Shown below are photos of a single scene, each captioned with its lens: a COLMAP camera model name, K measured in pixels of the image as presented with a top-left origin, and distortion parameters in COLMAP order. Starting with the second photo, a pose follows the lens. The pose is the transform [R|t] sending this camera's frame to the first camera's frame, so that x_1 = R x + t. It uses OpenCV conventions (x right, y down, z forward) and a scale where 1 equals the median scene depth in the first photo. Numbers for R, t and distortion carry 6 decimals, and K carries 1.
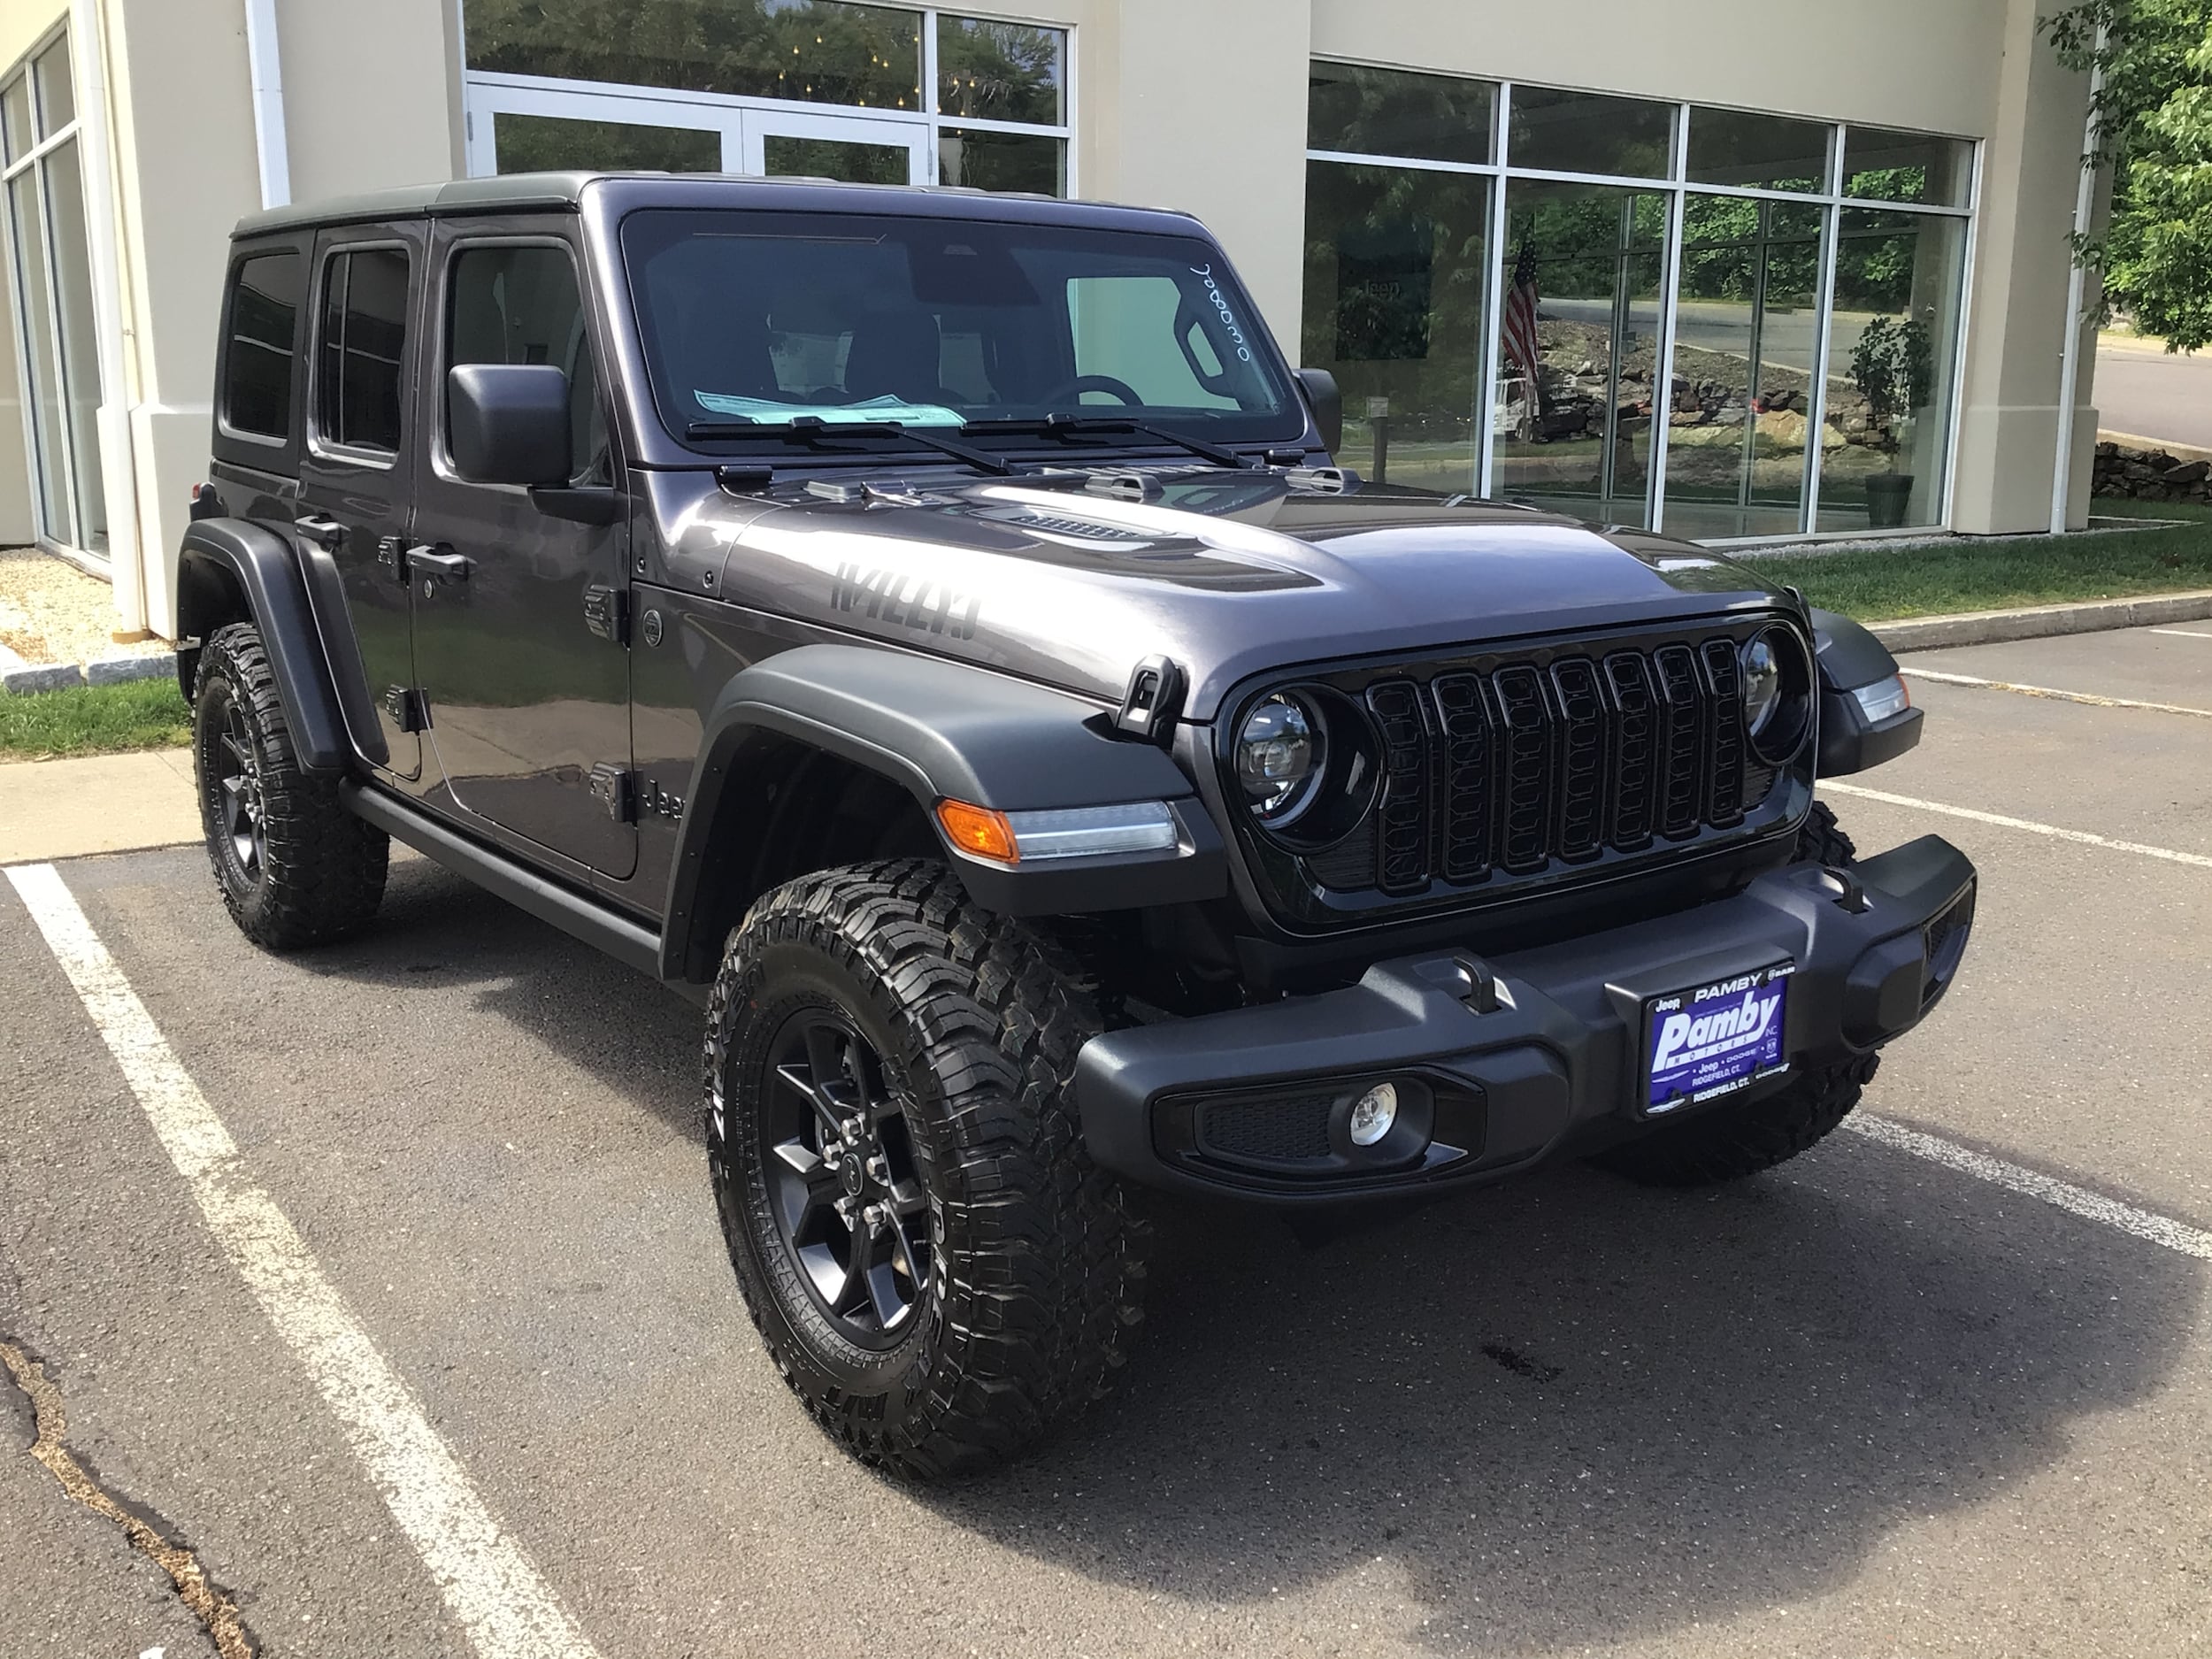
lens RADIAL K [[1985.5, 0, 1100.2], [0, 1985.5, 827.0], [0, 0, 1]] dist [0.018551, -0.026167]
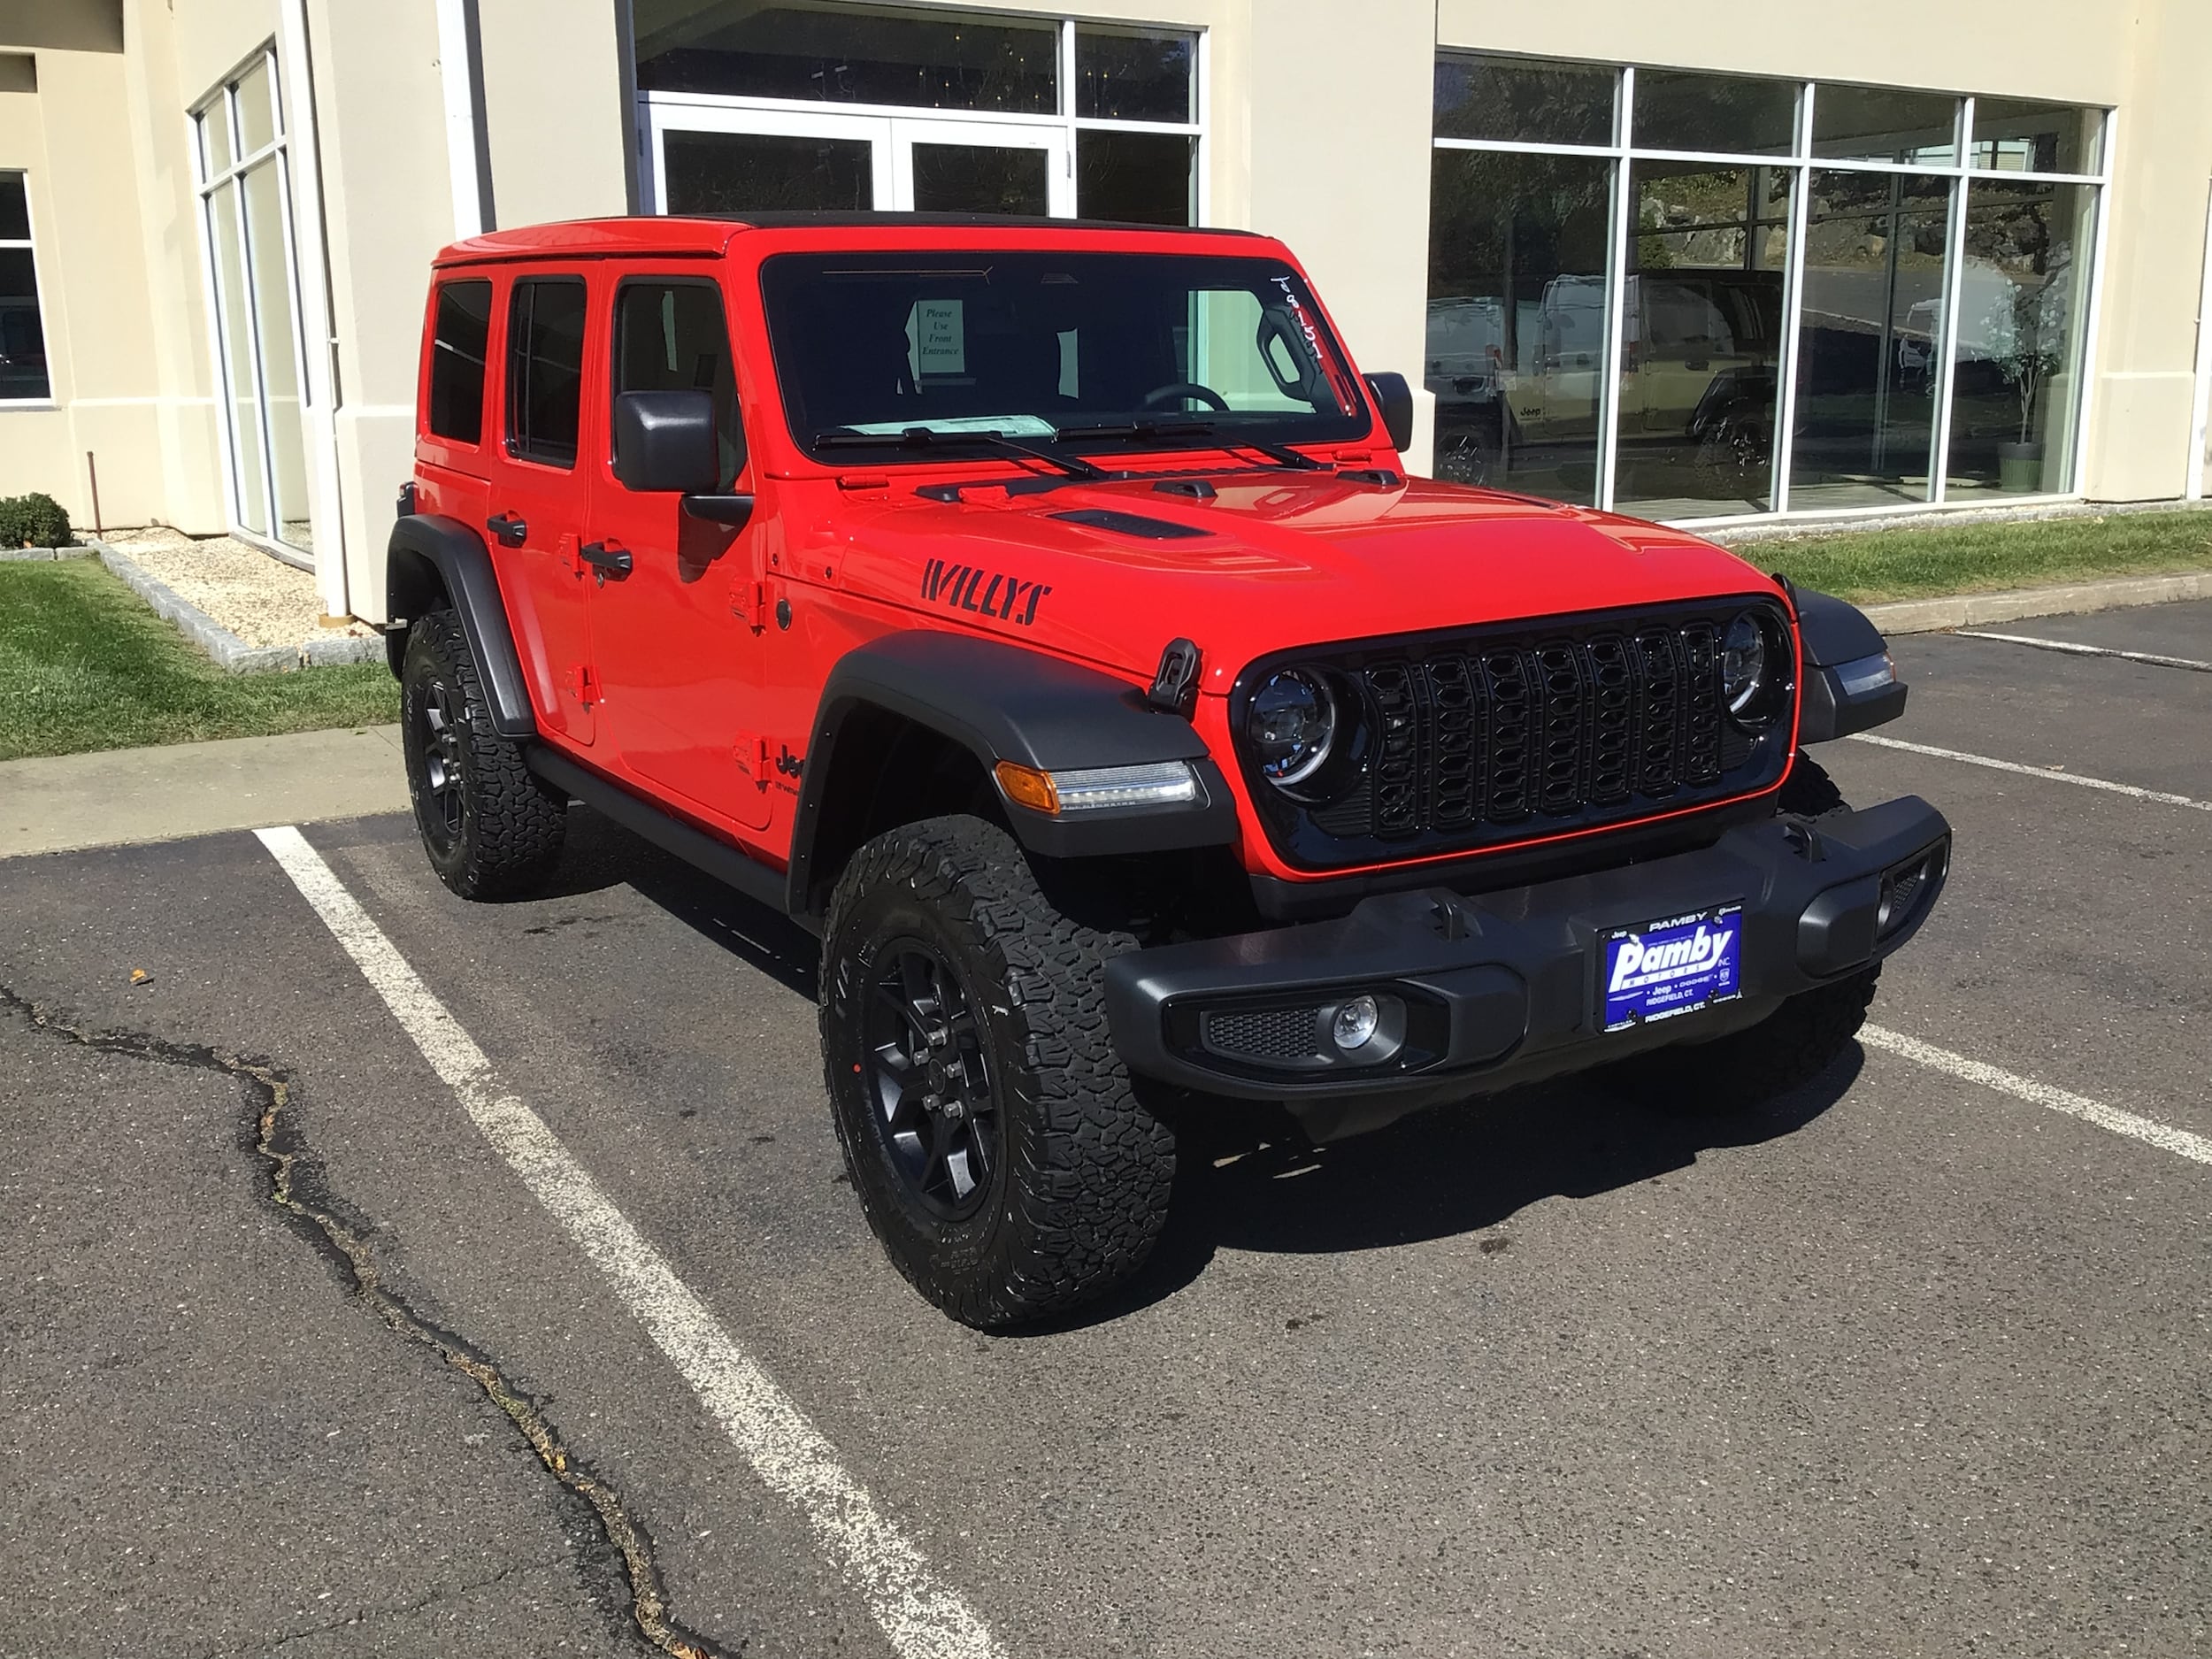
lens RADIAL K [[1963.3, 0, 1110.7], [0, 1963.3, 812.0], [0, 0, 1]] dist [0.128714, -0.256806]
pose [[0.998189, -0.002254, -0.060119, 0.000484], [0.002594, 0.999981, 0.005573, 0.008441], [0.060105, -0.005719, 0.998176, -0.138815]]
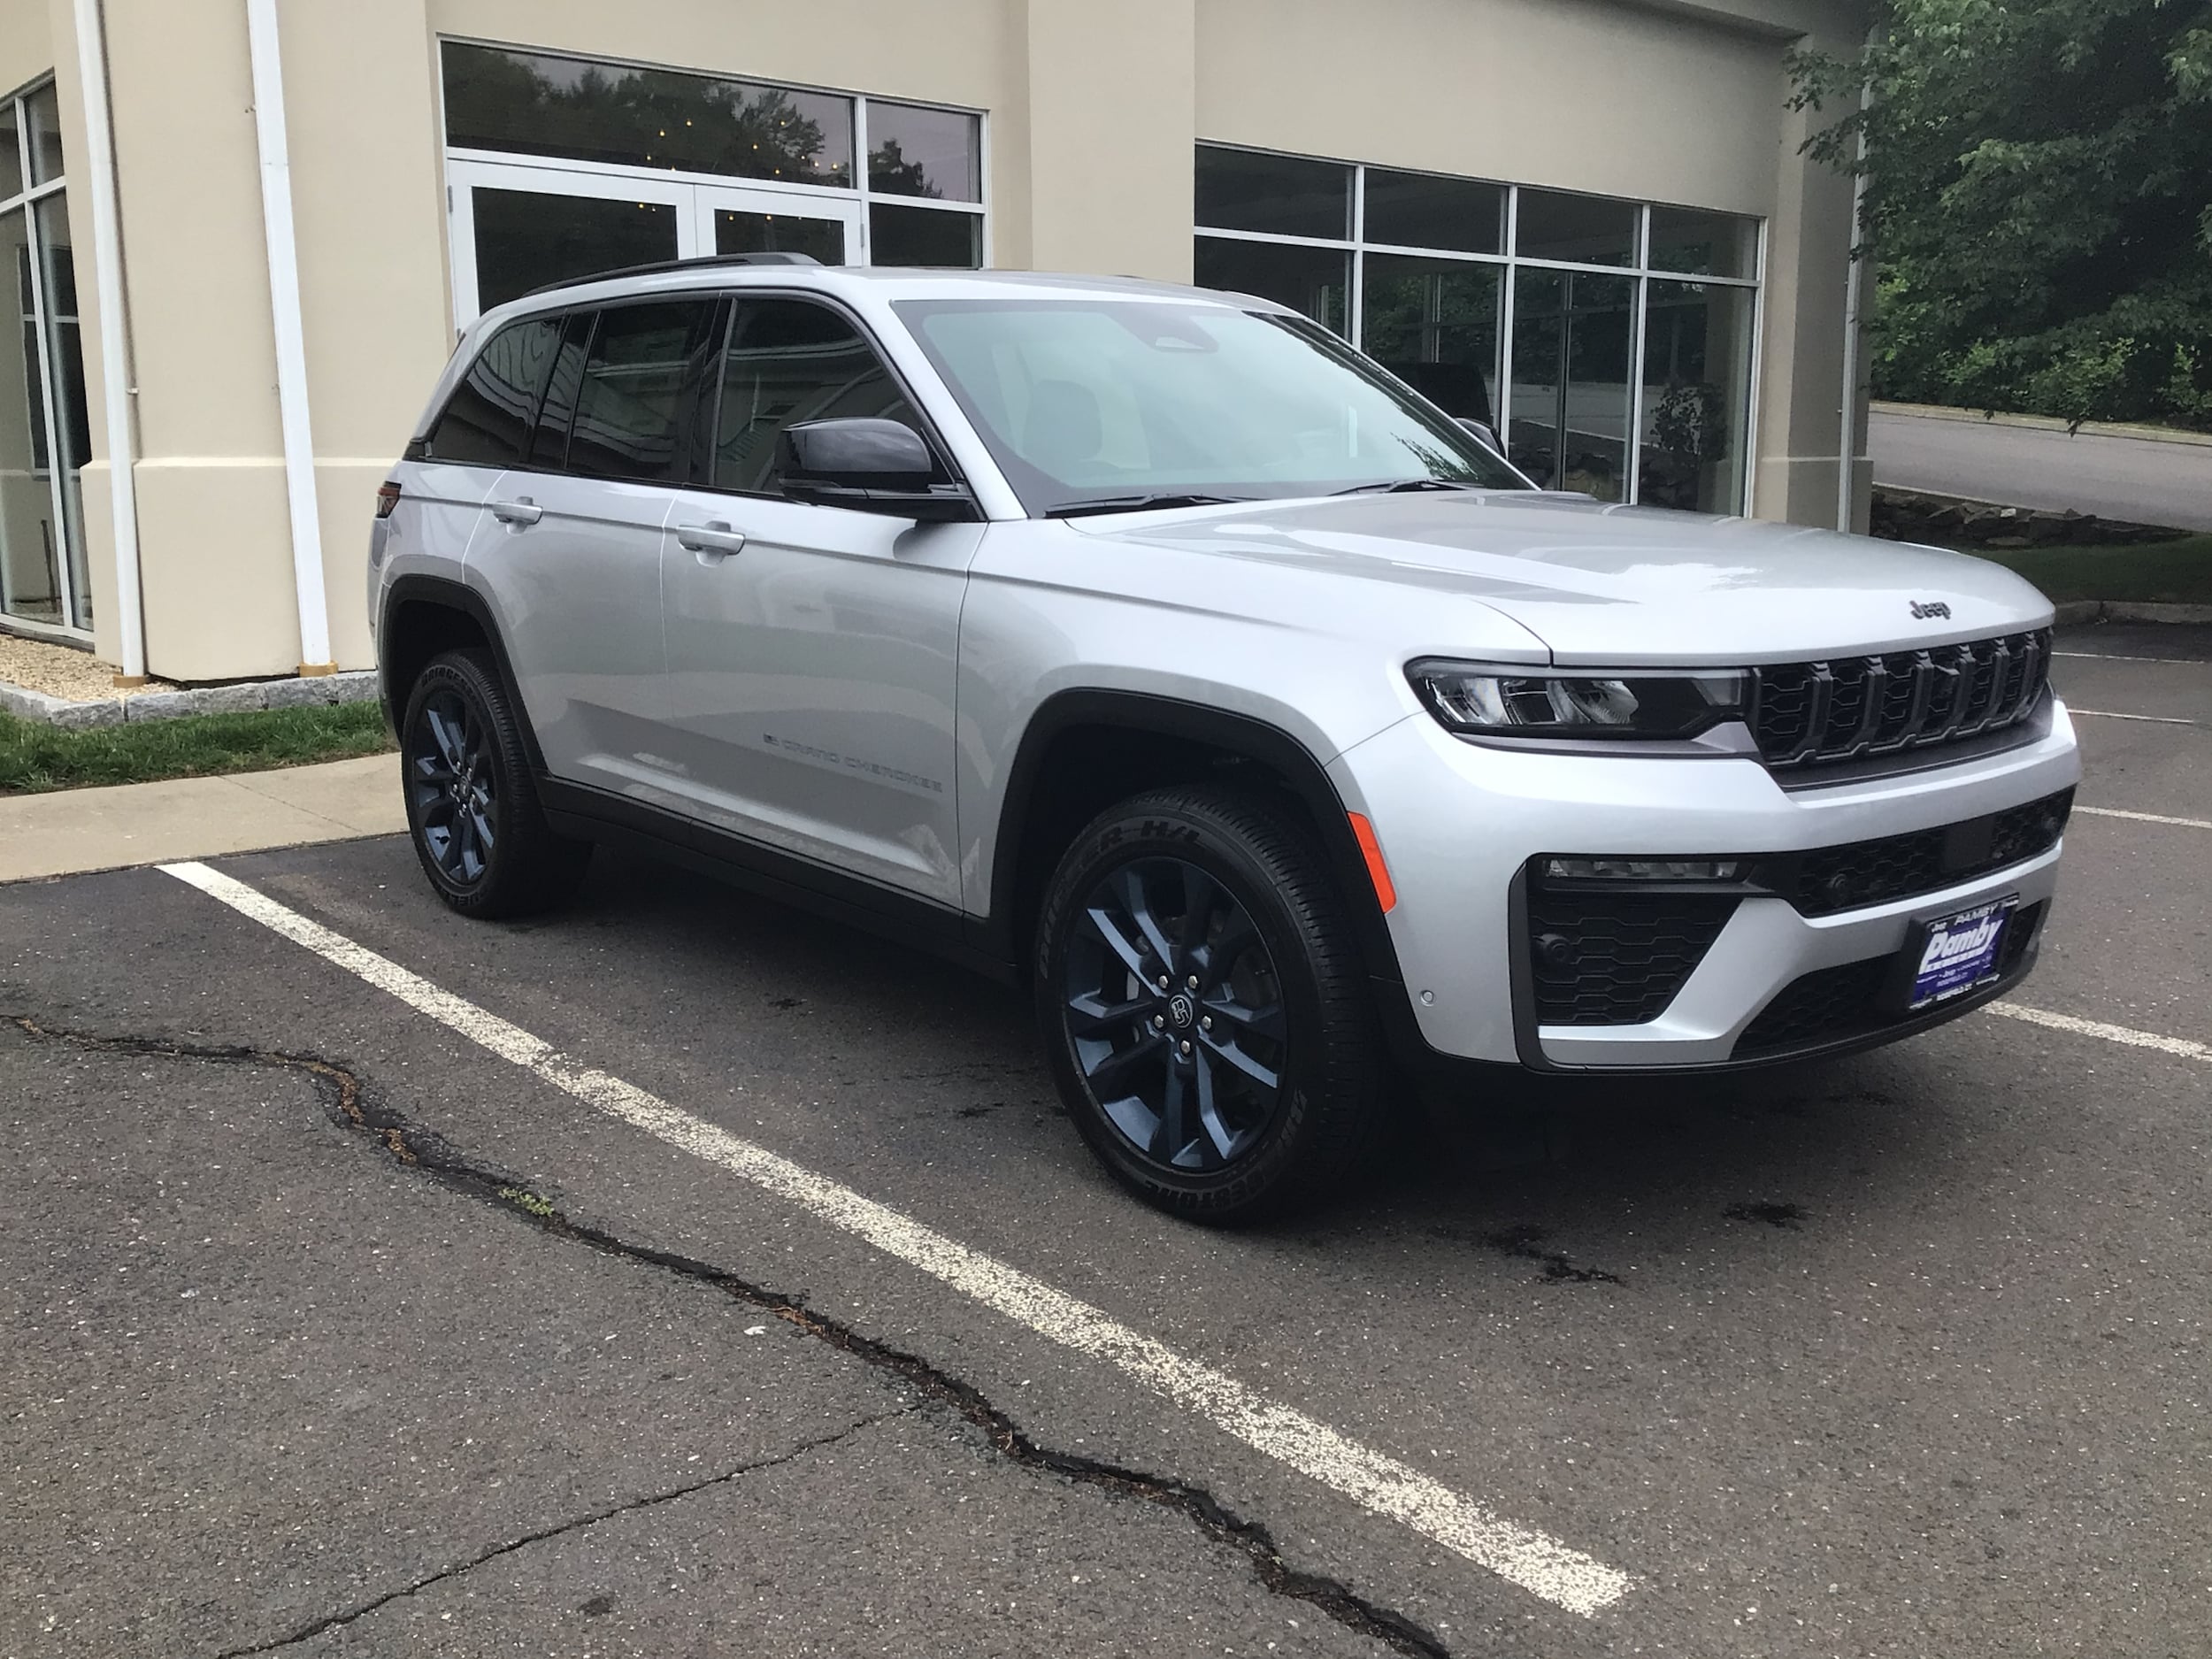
lens RADIAL K [[1958.9, 0, 1112.4], [0, 1958.9, 819.0], [0, 0, 1]] dist [0.139699, -0.282214]
pose [[0.993298, -0.032078, 0.111043, -0.227676], [0.036704, 0.998531, -0.039864, 0.085558], [-0.109602, 0.043672, 0.993016, -0.198043]]
